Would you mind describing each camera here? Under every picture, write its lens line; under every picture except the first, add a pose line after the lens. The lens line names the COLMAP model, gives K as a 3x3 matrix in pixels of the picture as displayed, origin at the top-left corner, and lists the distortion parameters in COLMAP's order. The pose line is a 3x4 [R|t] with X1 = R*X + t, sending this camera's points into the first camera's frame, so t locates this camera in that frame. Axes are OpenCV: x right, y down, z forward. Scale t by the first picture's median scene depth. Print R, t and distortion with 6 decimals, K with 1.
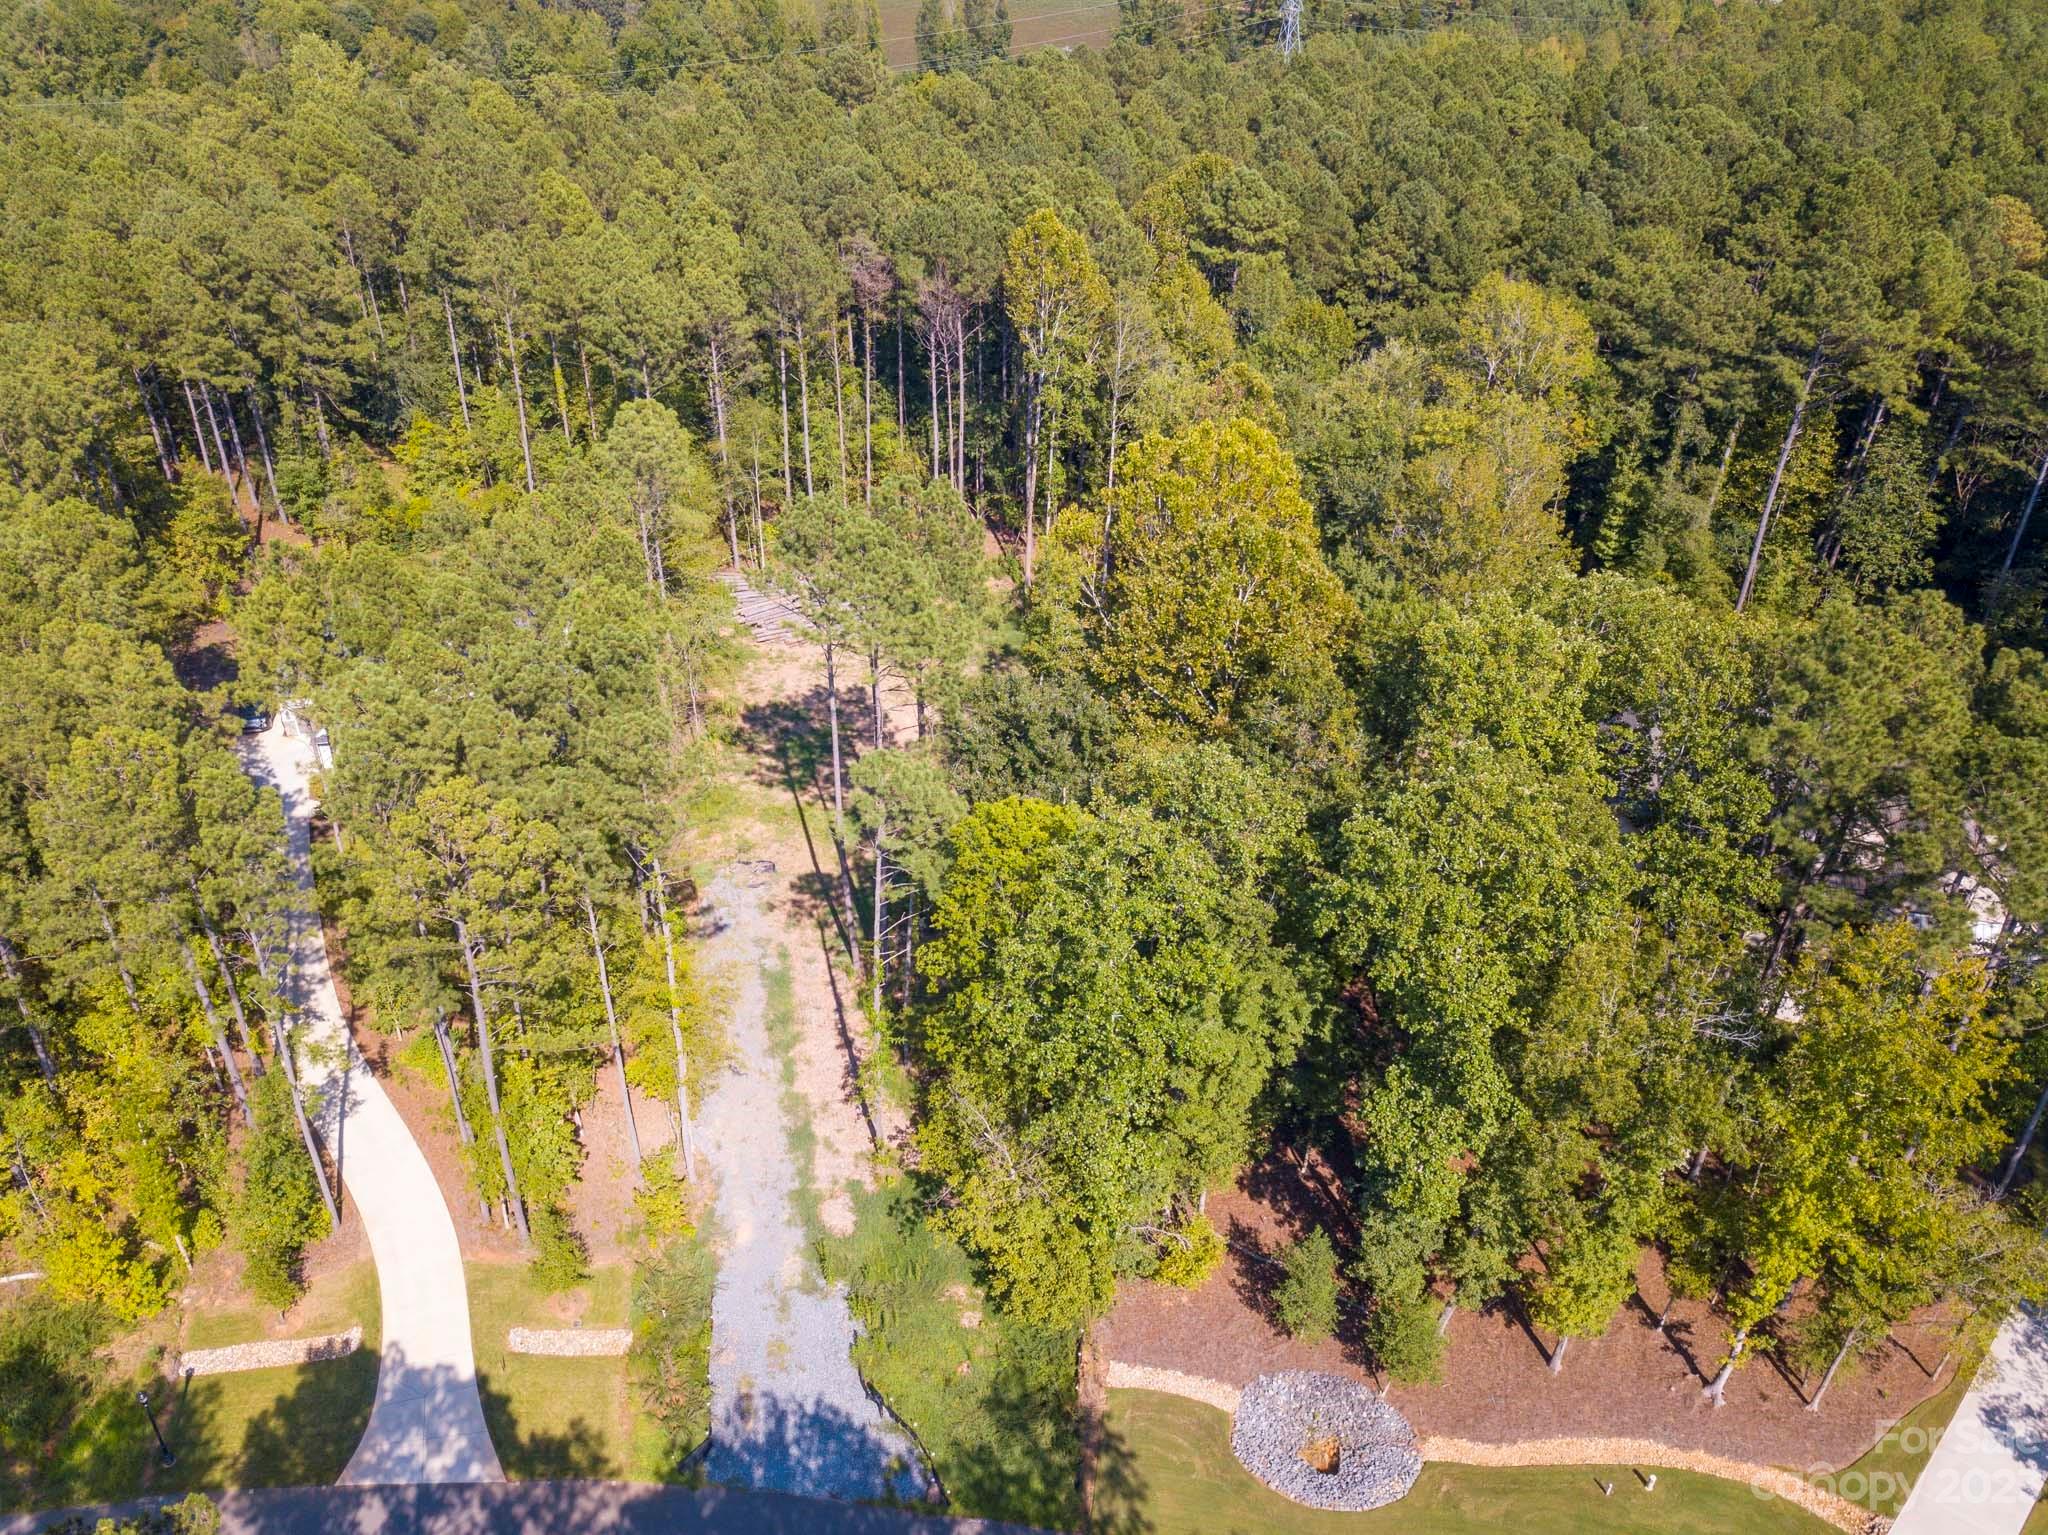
lens RADIAL K [[1590.5, 0, 1015.7], [0, 1590.5, 769.3], [0, 0, 1]] dist [0.023107, -0.030310]
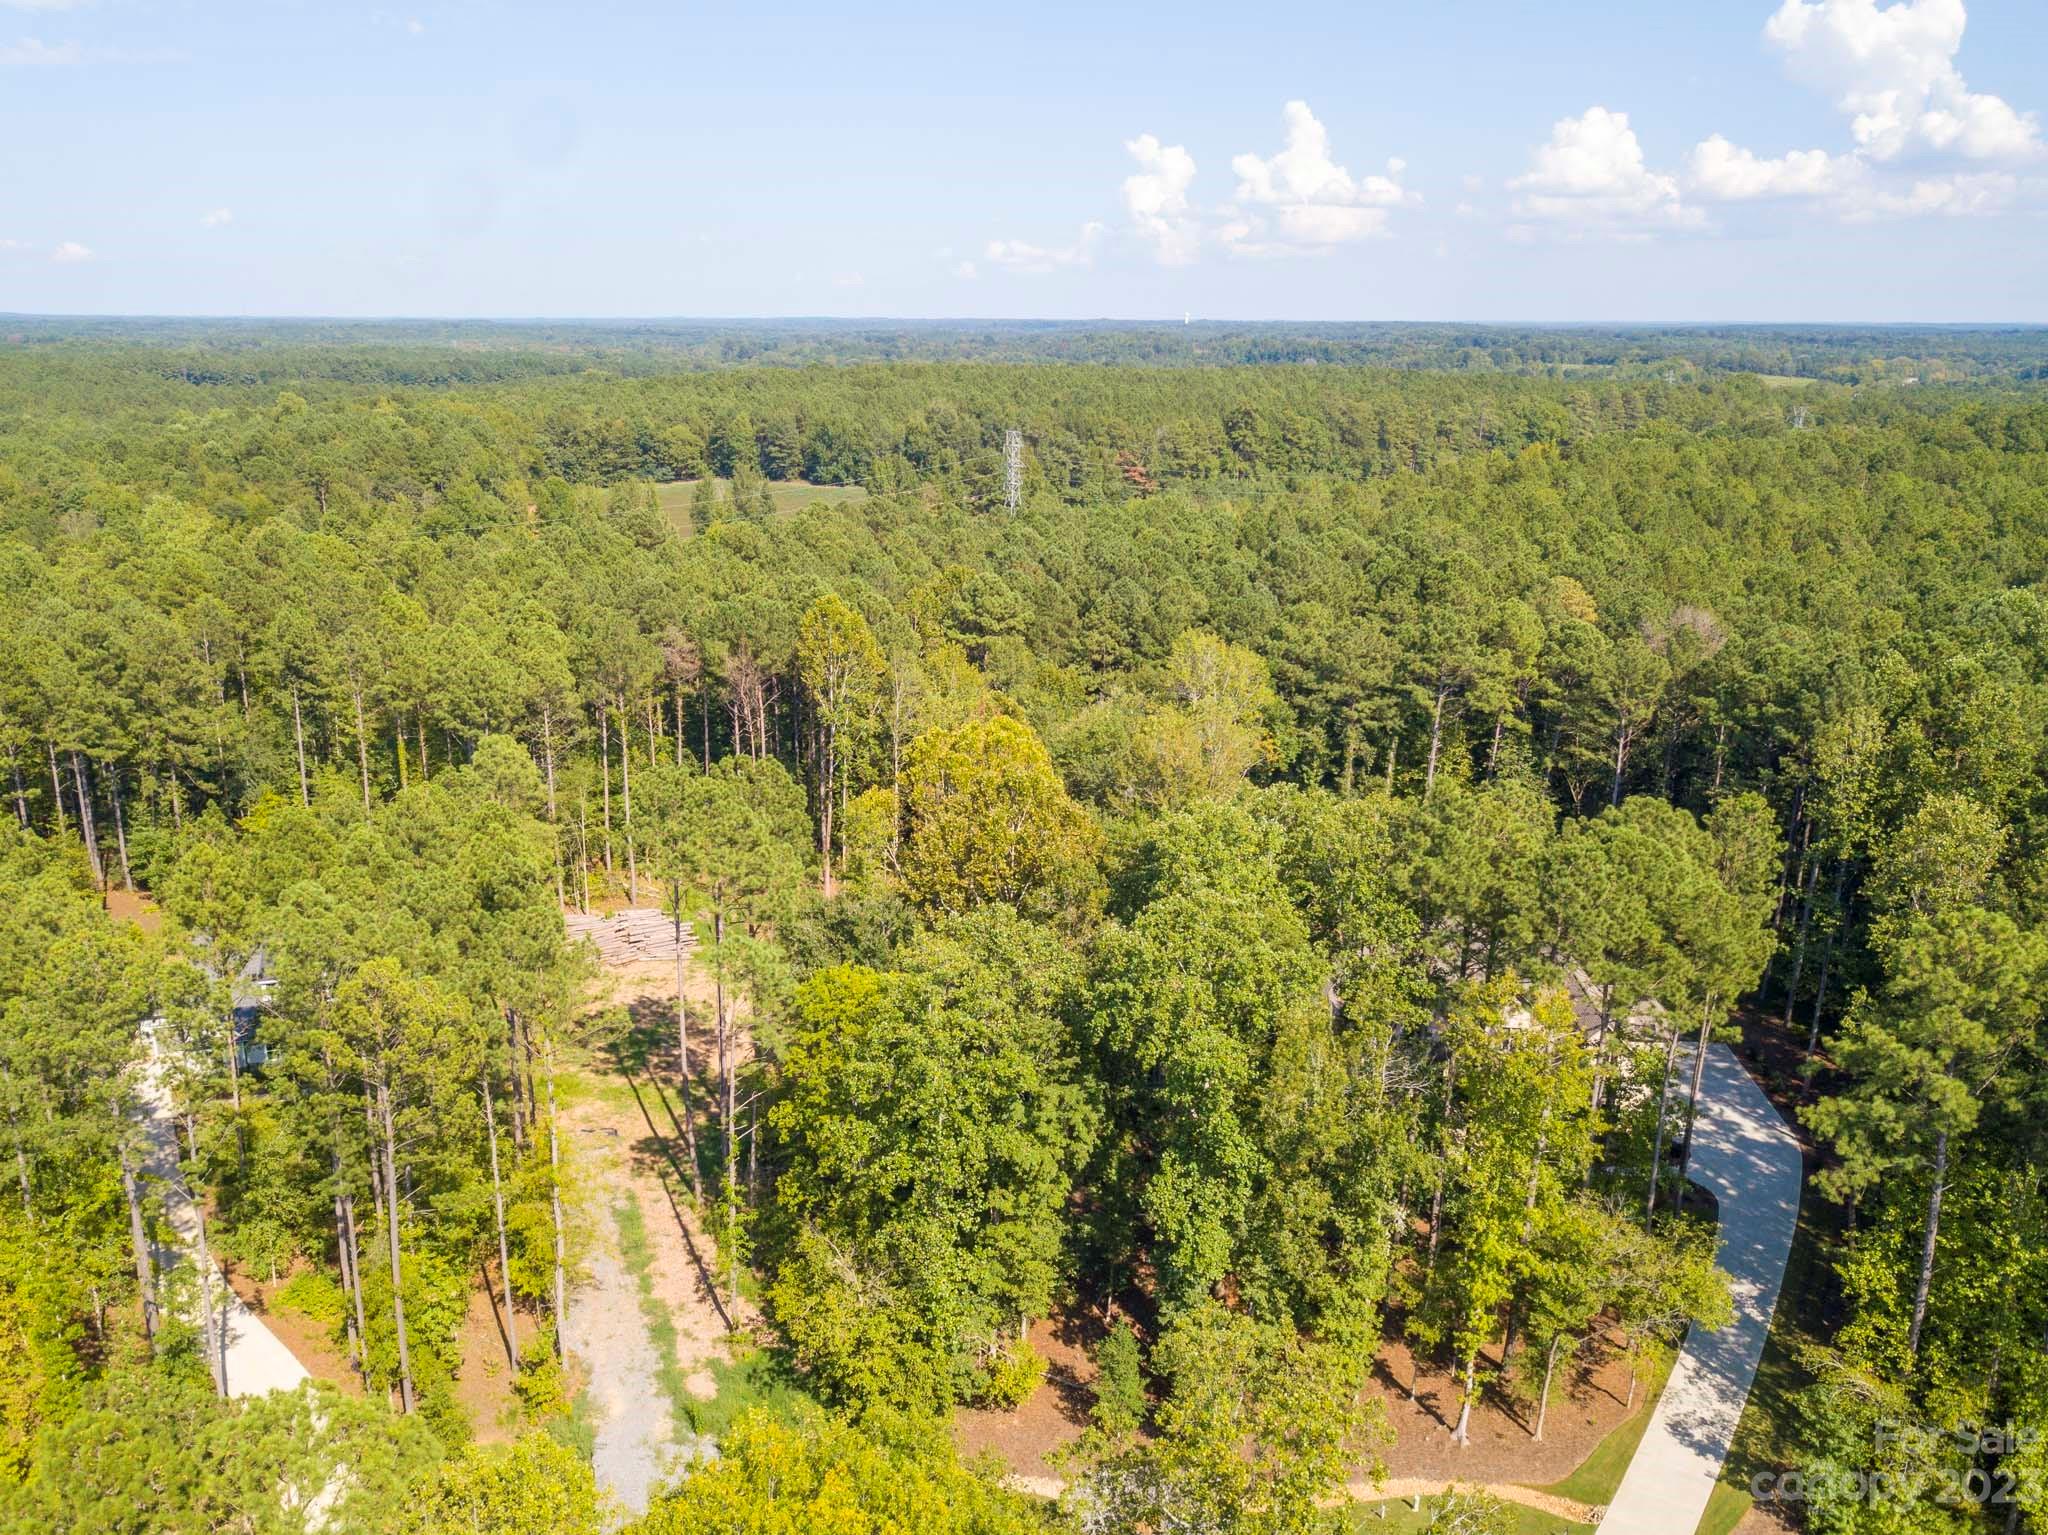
lens RADIAL K [[1590.5, 0, 1017.3], [0, 1590.5, 769.6], [0, 0, 1]] dist [0.023107, -0.030310]
pose [[0.987358, -0.039408, 0.153530, -0.036443], [0.082208, 0.955461, -0.283438, 0.155273], [-0.135522, 0.292476, 0.946621, -0.159554]]
